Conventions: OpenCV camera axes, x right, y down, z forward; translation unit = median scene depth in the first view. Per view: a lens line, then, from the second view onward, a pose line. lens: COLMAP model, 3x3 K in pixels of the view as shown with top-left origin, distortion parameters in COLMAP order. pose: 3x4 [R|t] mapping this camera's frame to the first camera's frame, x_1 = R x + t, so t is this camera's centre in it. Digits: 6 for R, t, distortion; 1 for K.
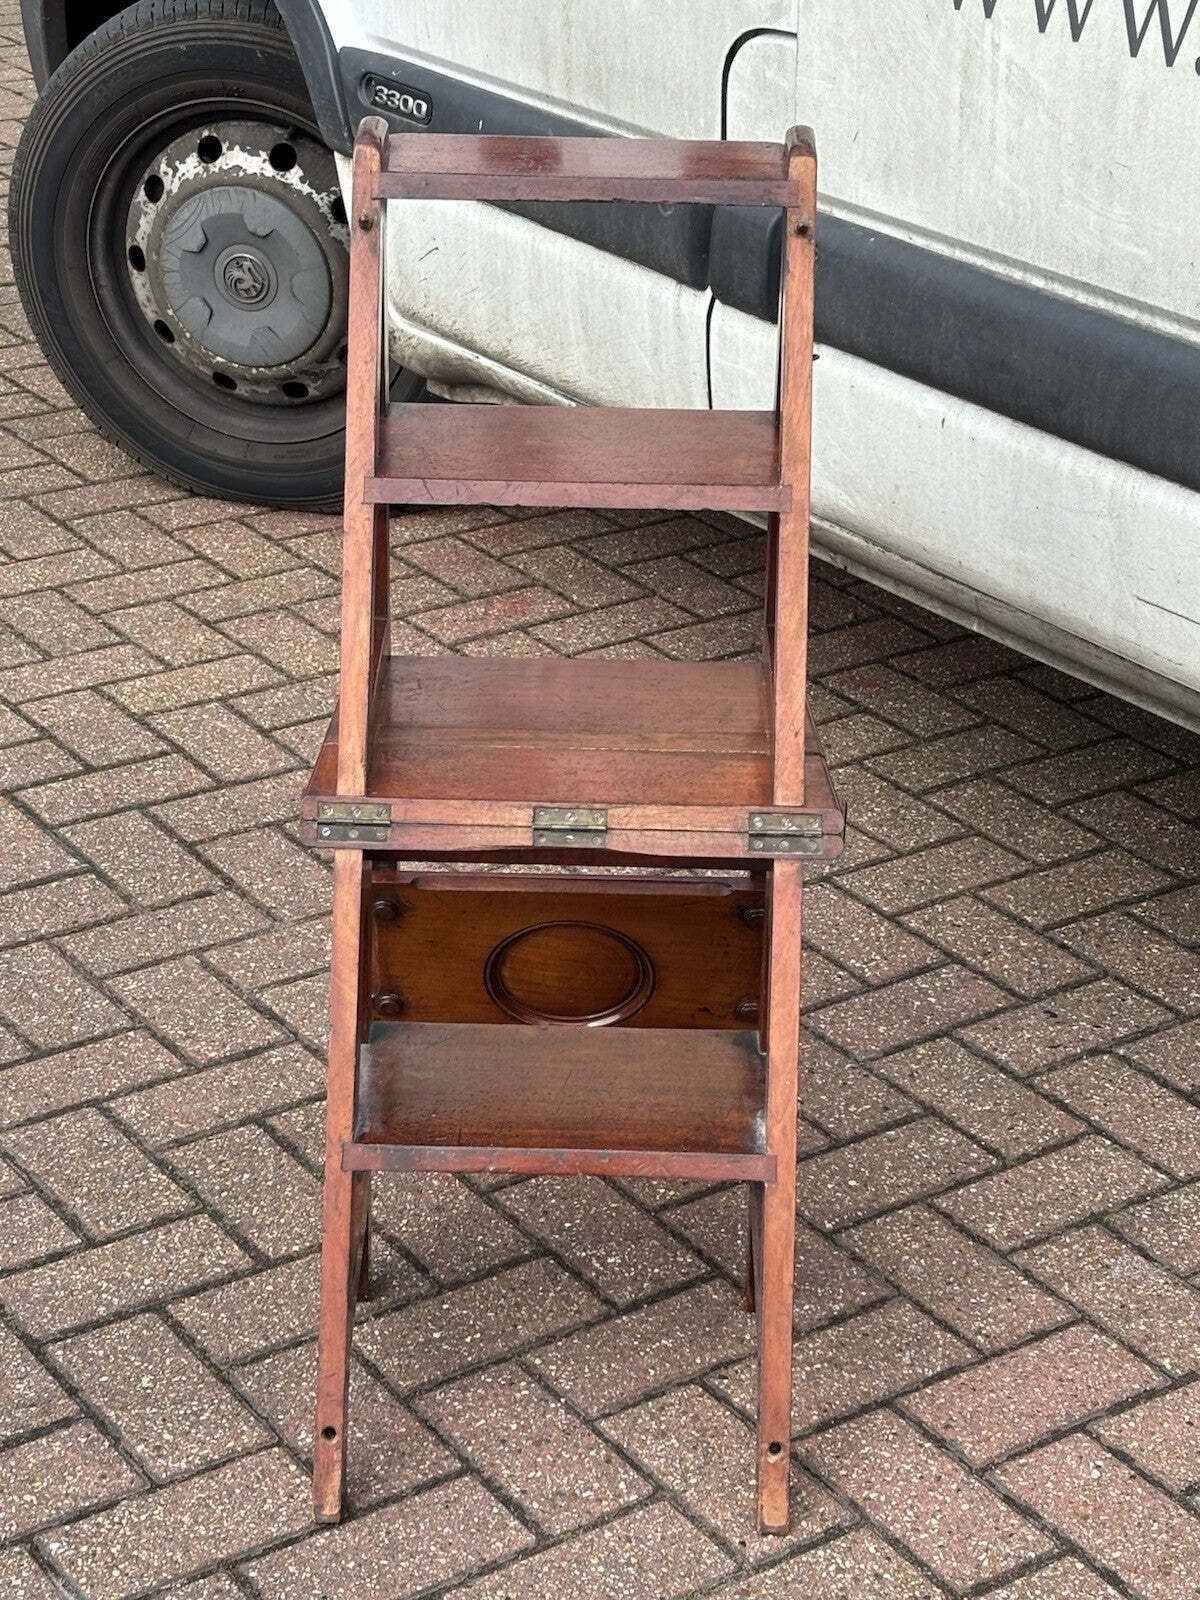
lens RADIAL K [[3141.3, 0, 600.0], [0, 3141.3, 800.0], [0, 0, 1]] dist [0.266604, -1.061182]
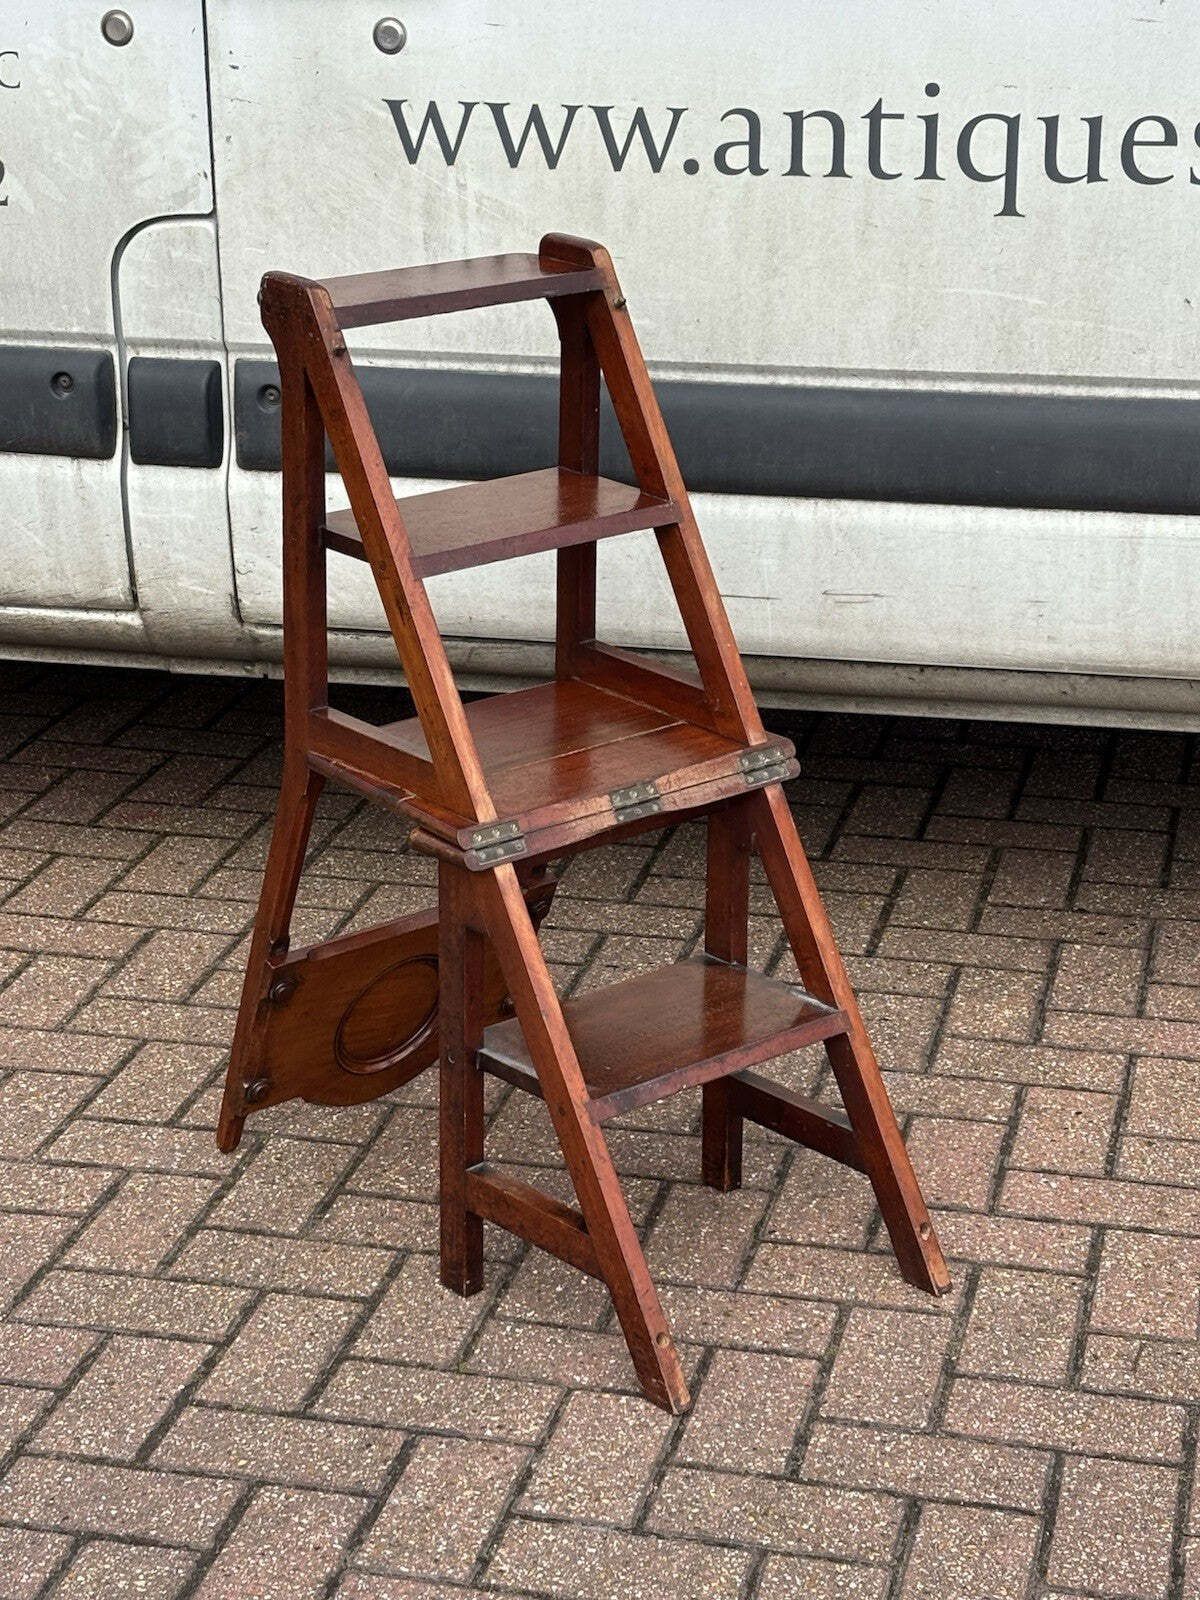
lens RADIAL K [[3141.3, 0, 600.0], [0, 3141.3, 800.0], [0, 0, 1]] dist [0.266604, -1.061182]
pose [[0.740368, -0.236814, 0.629106, -0.661841], [0.297964, 0.954538, 0.008654, -0.005603], [-0.602555, 0.181044, 0.777271, 0.060596]]
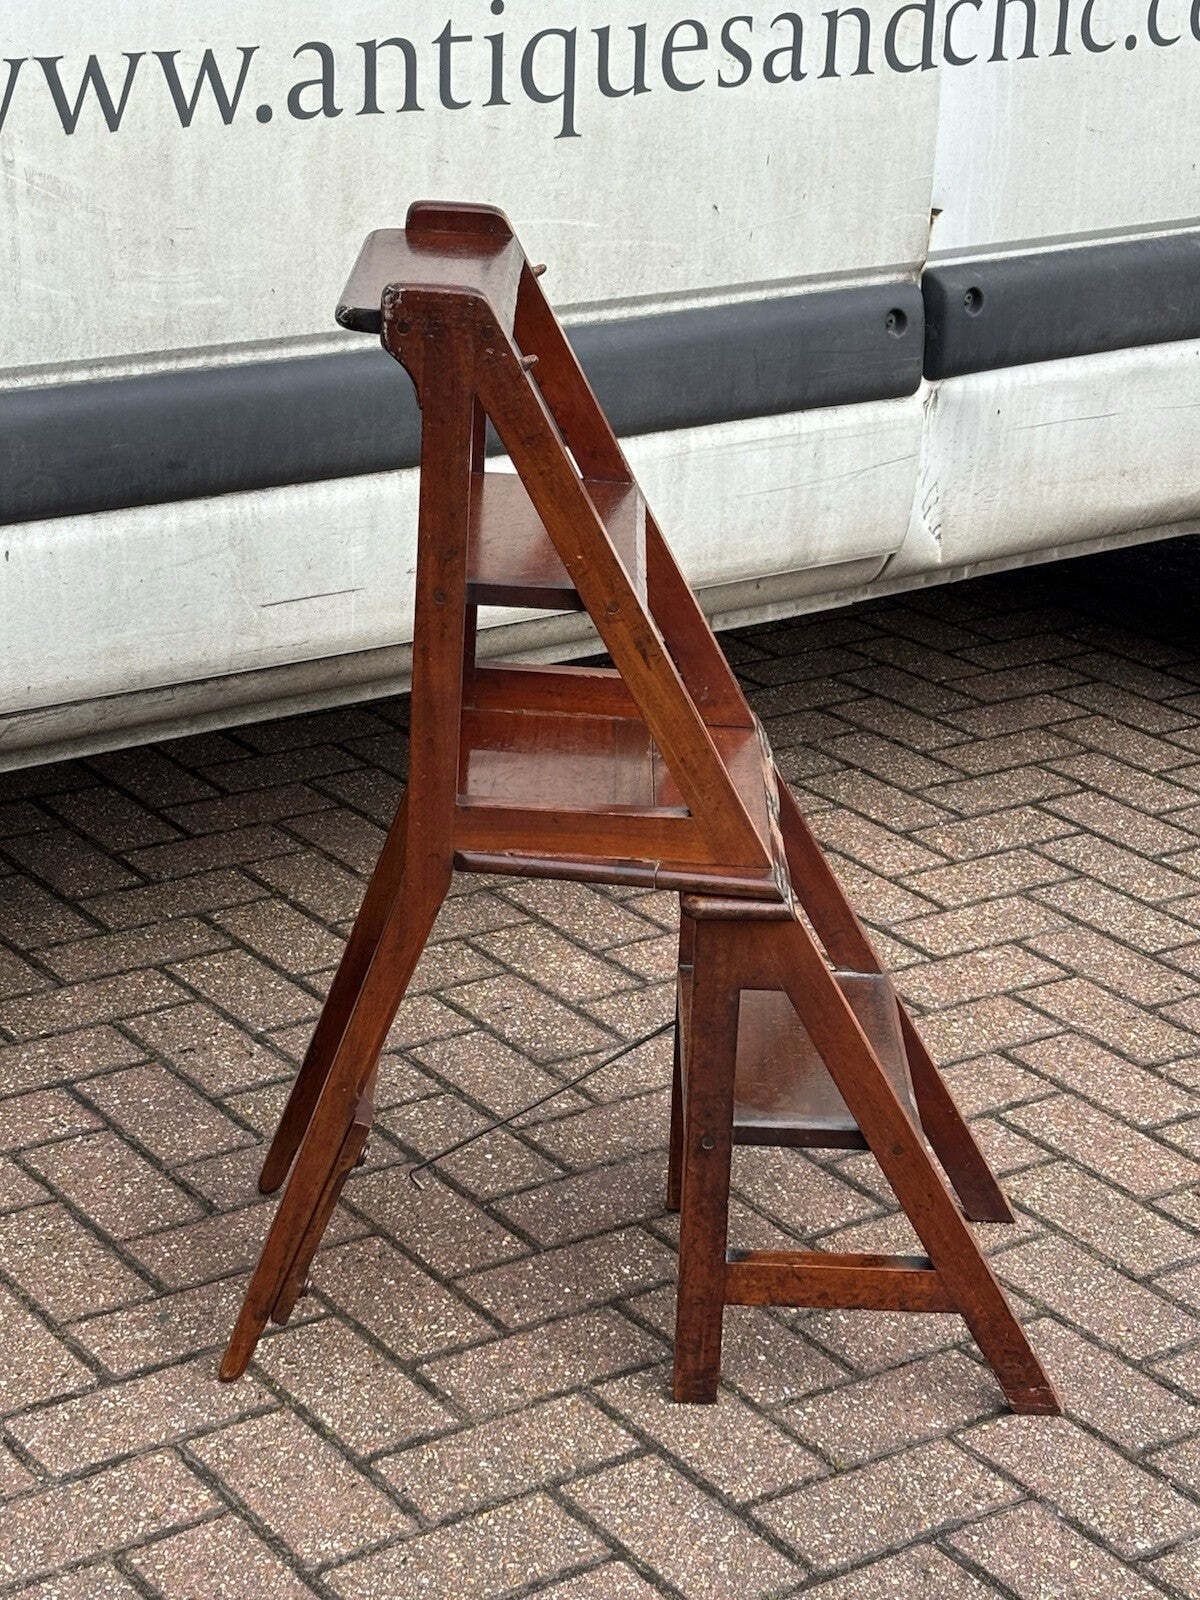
lens RADIAL K [[3141.3, 0, 600.0], [0, 3141.3, 800.0], [0, 0, 1]] dist [0.266604, -1.061182]
pose [[-0.006321, -0.368380, 0.929654, -0.872537], [0.397685, 0.852066, 0.340339, -0.332468], [-0.917500, 0.371861, 0.141113, 0.765478]]
